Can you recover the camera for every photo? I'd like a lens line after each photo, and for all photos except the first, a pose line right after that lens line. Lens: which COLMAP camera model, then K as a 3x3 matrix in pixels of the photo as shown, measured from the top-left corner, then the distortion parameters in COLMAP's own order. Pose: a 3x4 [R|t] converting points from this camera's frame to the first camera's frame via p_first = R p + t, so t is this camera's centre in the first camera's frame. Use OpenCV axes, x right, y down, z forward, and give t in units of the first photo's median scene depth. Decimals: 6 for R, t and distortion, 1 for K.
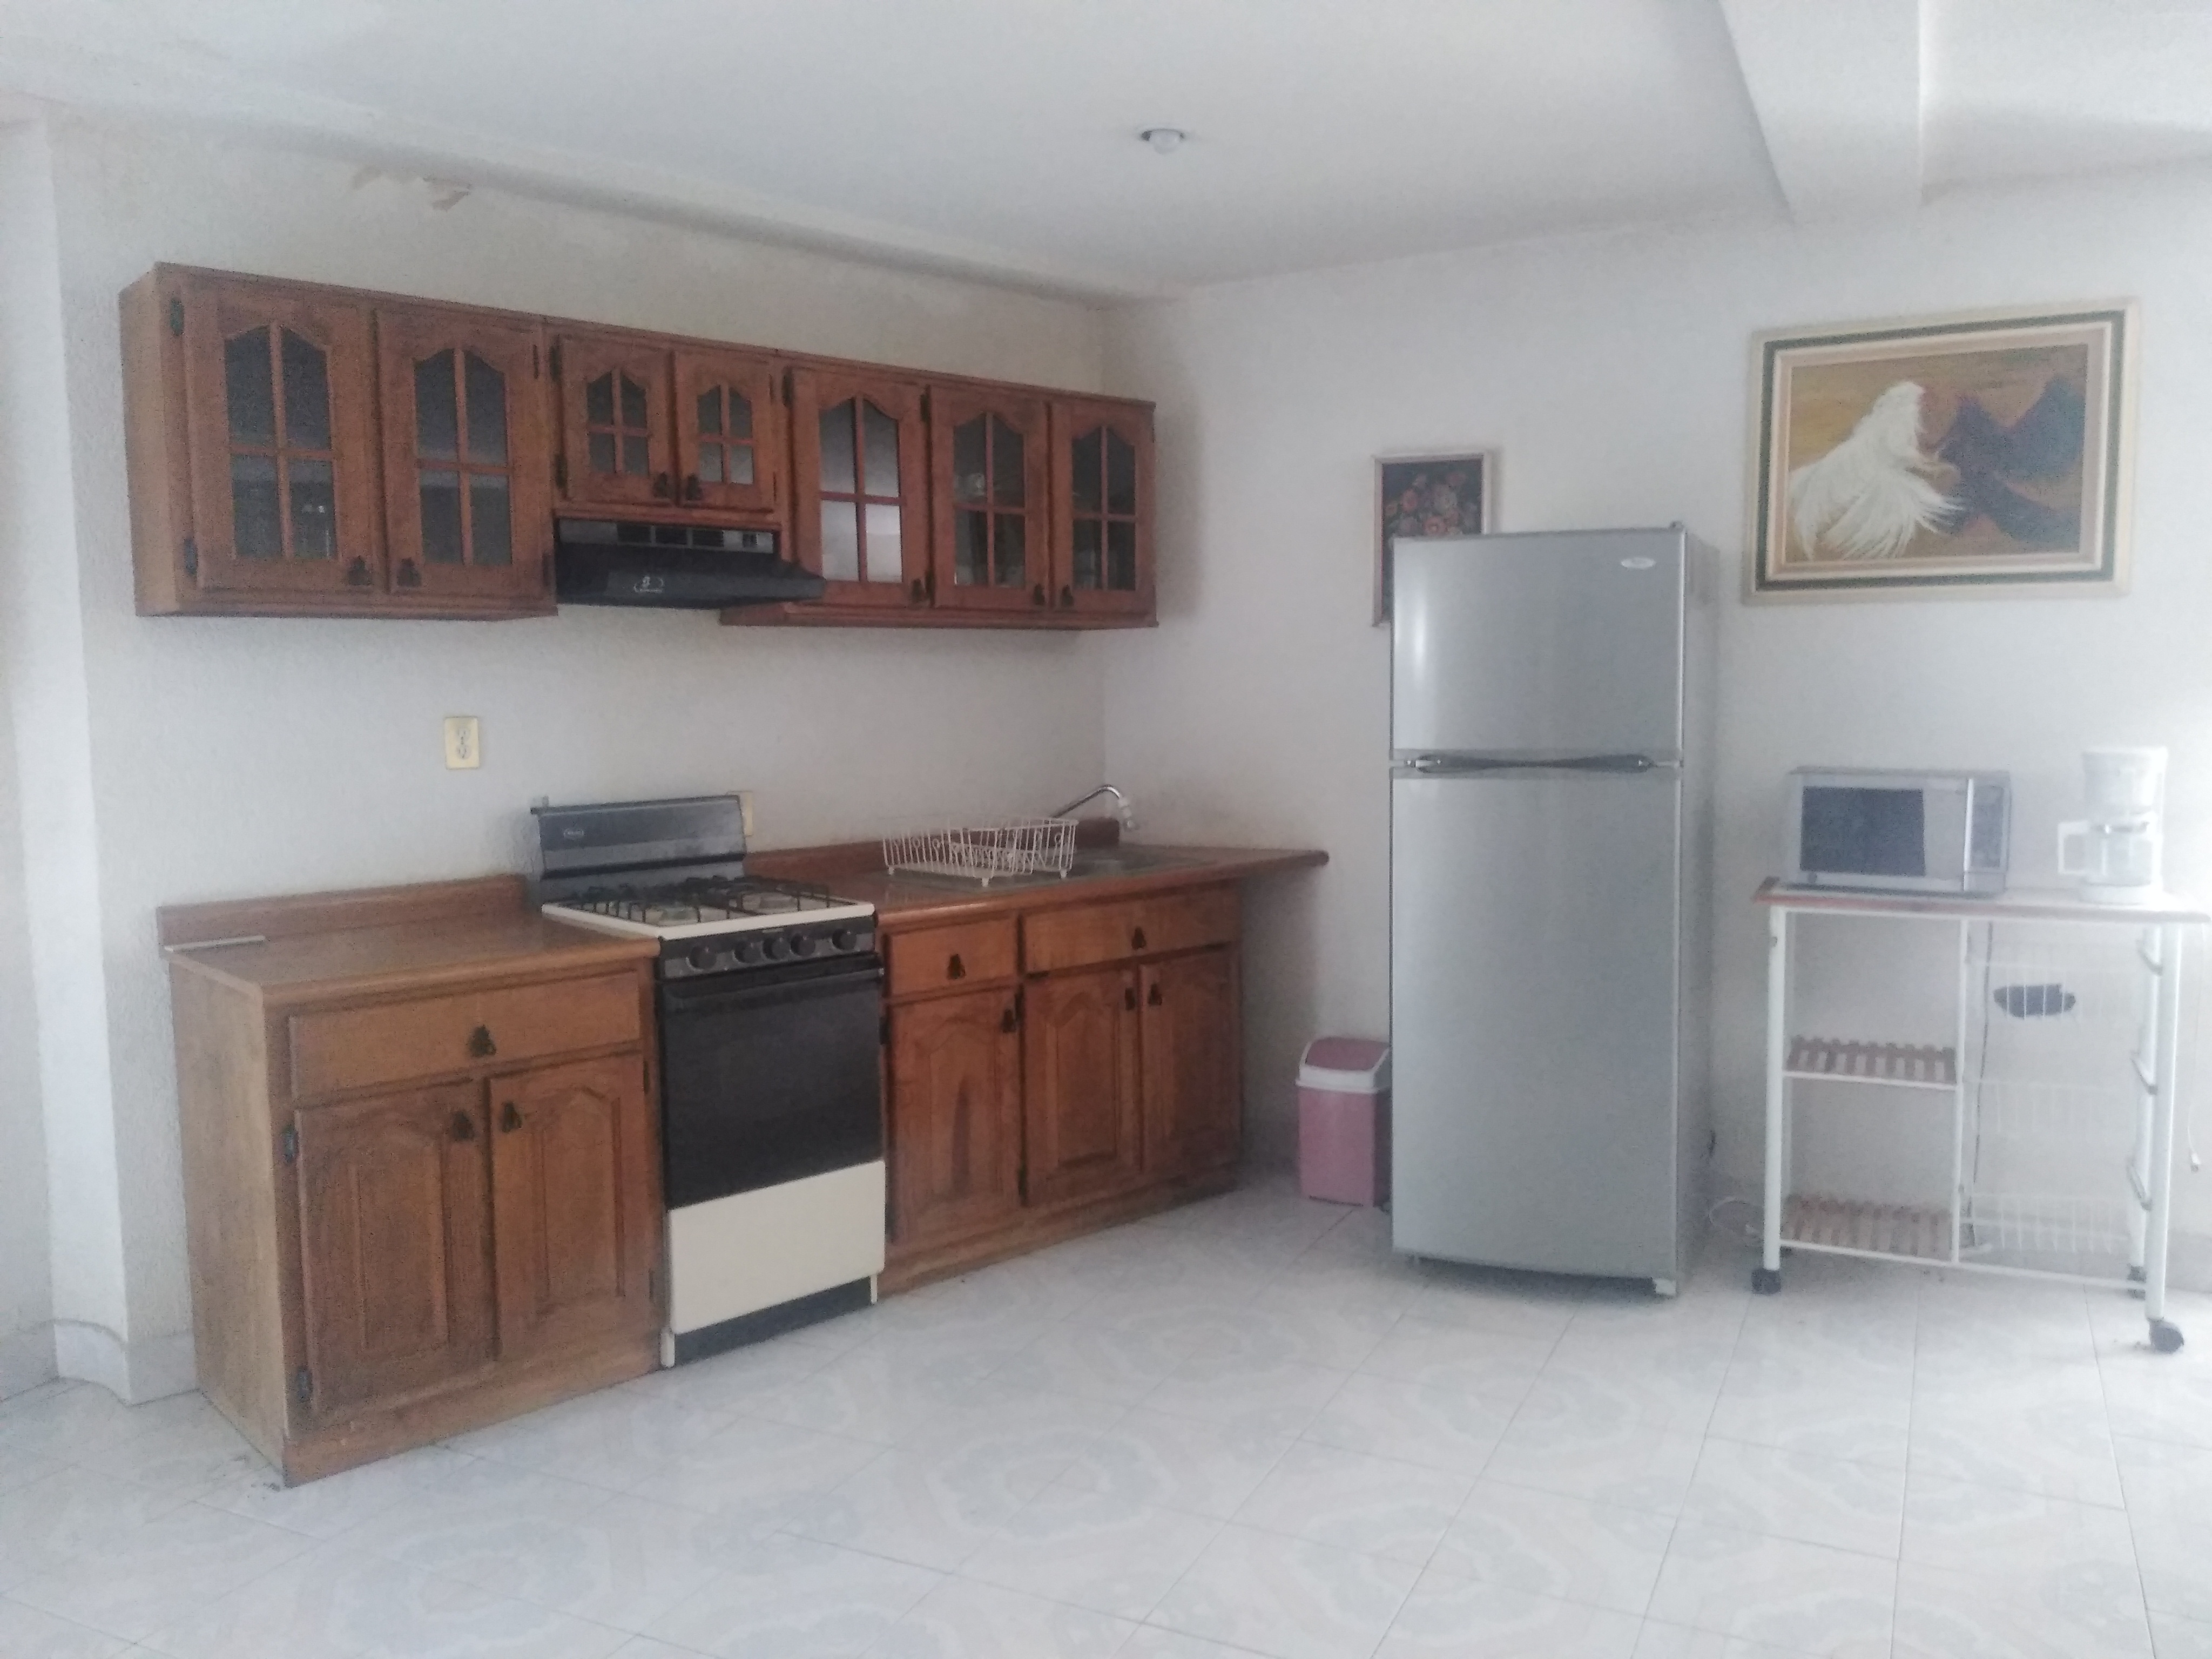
lens RADIAL K [[1774.6, 0, 1070.5], [0, 1774.6, 827.1], [0, 0, 1]] dist [0.052237, -0.098014]
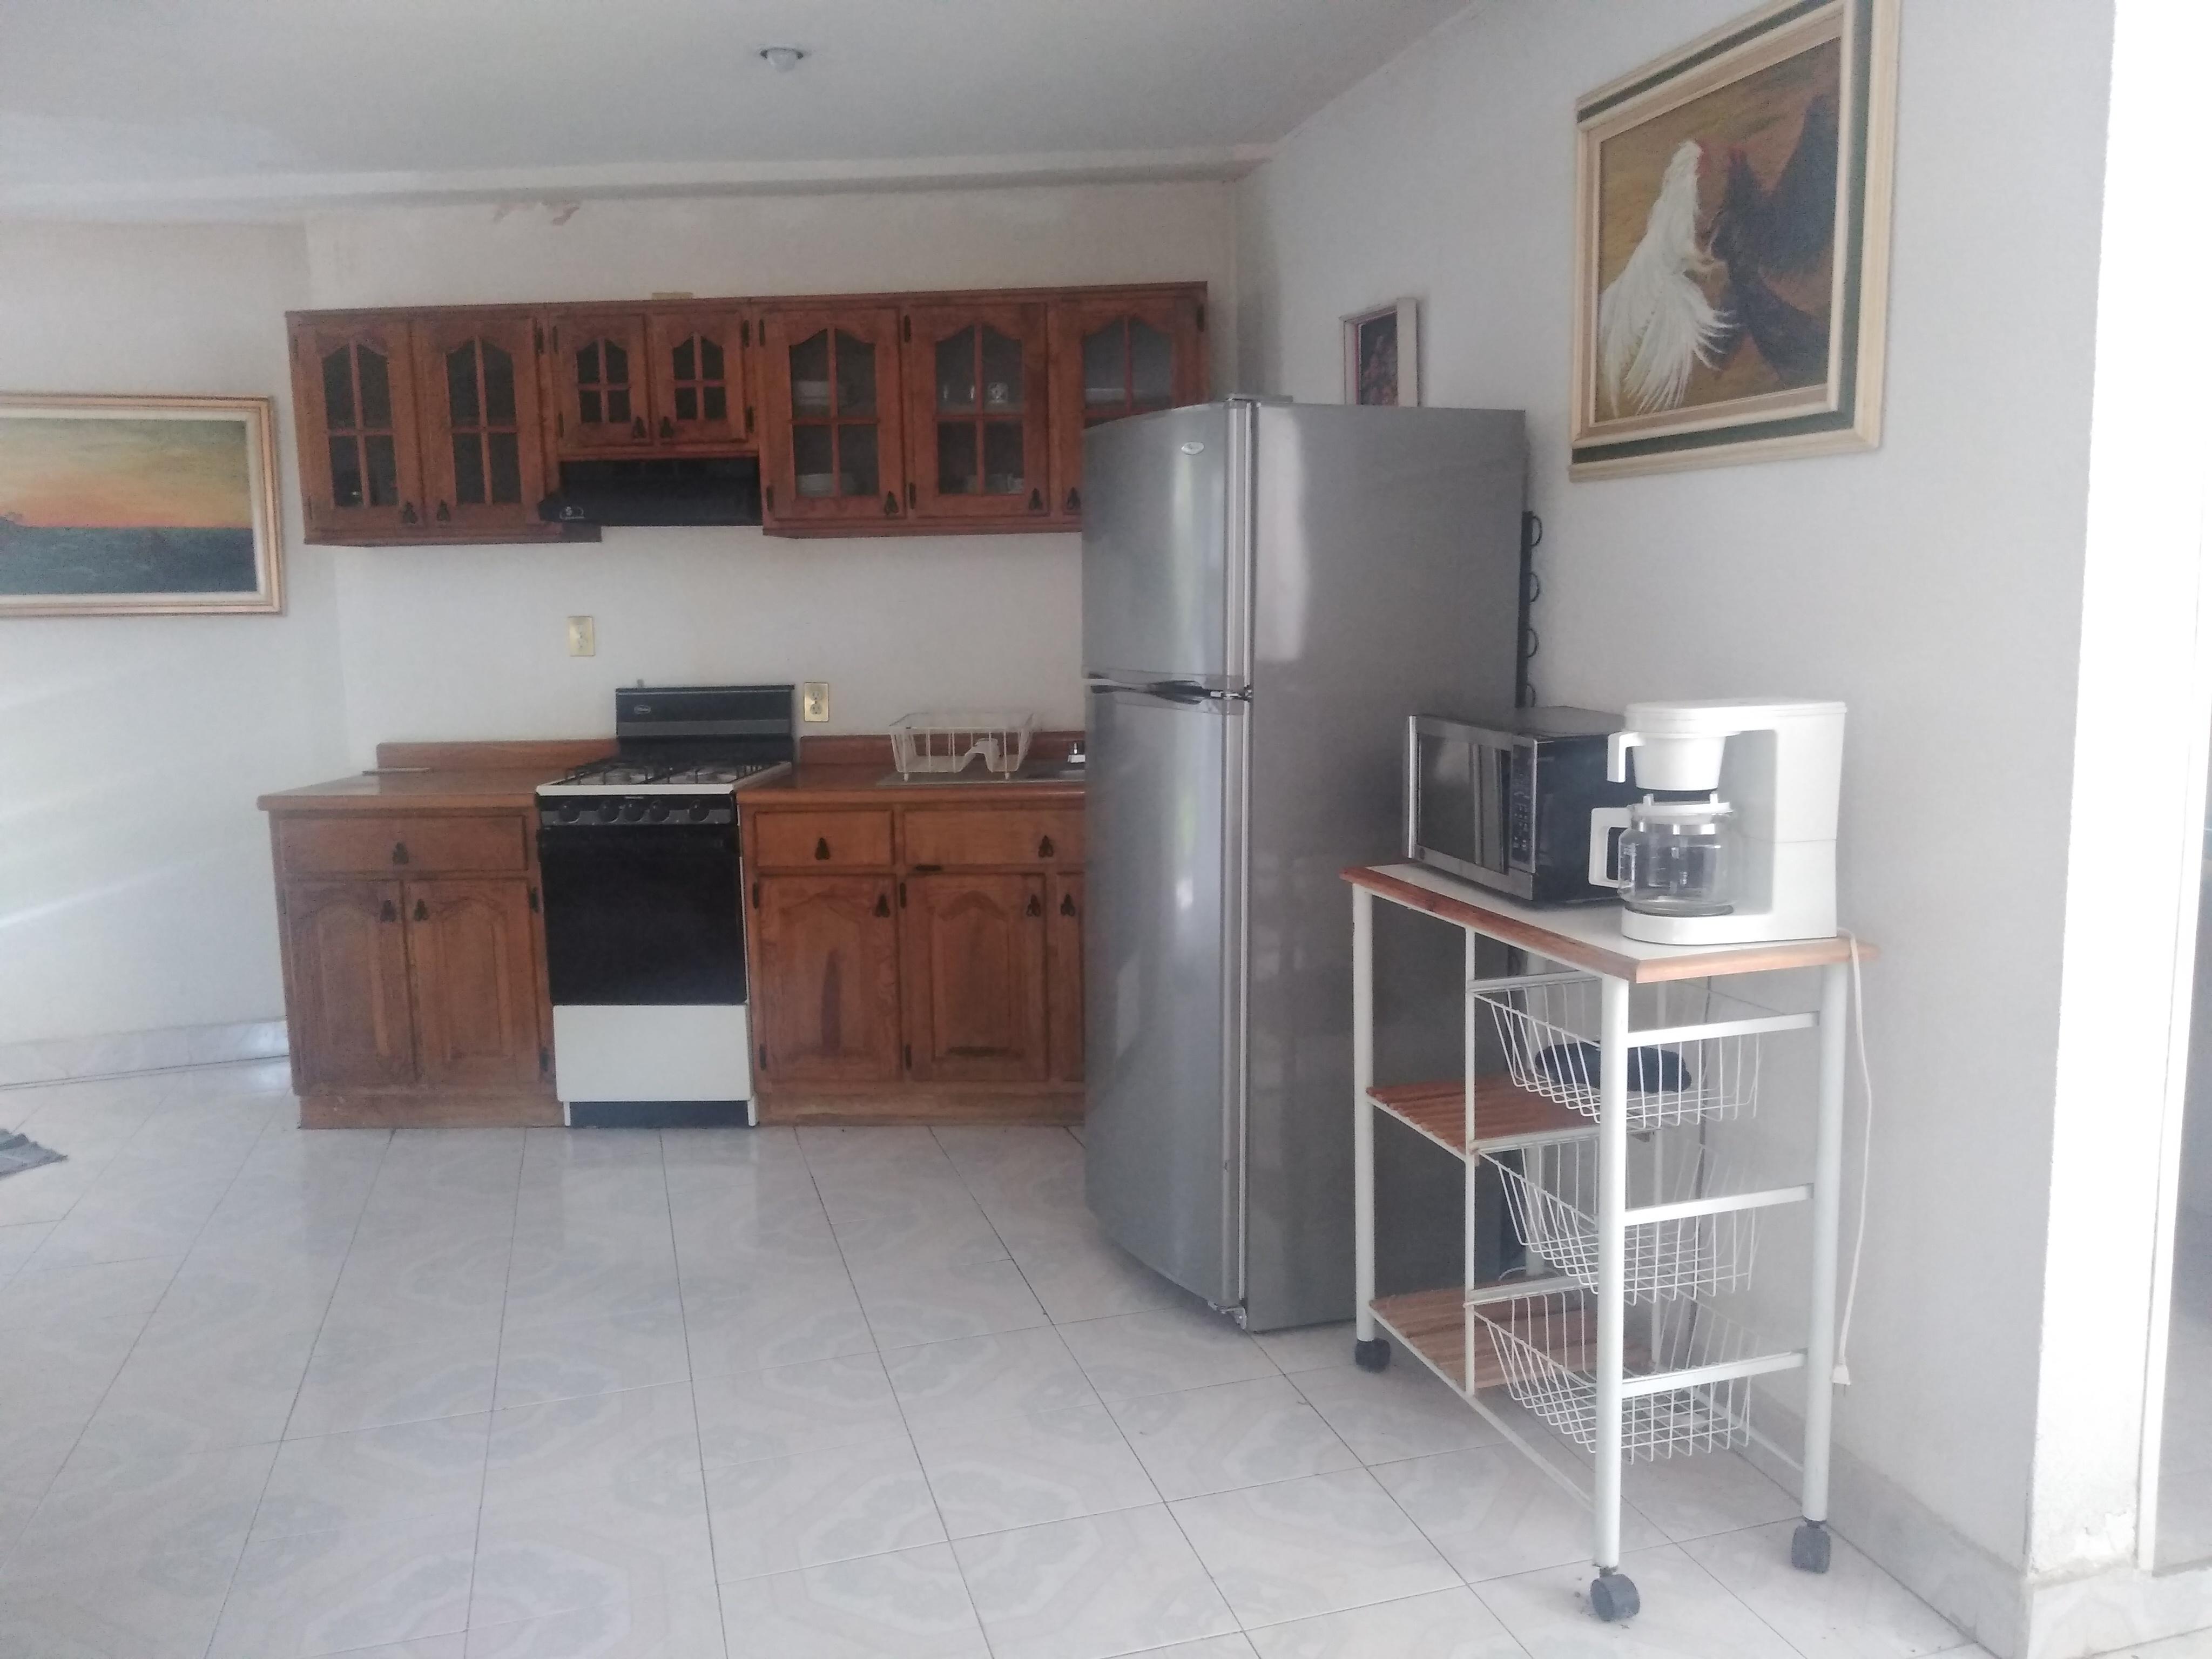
lens RADIAL K [[1774.6, 0, 1070.5], [0, 1774.6, 827.1], [0, 0, 1]] dist [0.052237, -0.098014]
pose [[0.663643, 0.100678, -0.741244, 0.881611], [-0.049243, 0.994632, 0.091006, -0.044279], [0.746427, -0.023895, 0.665038, 0.390761]]
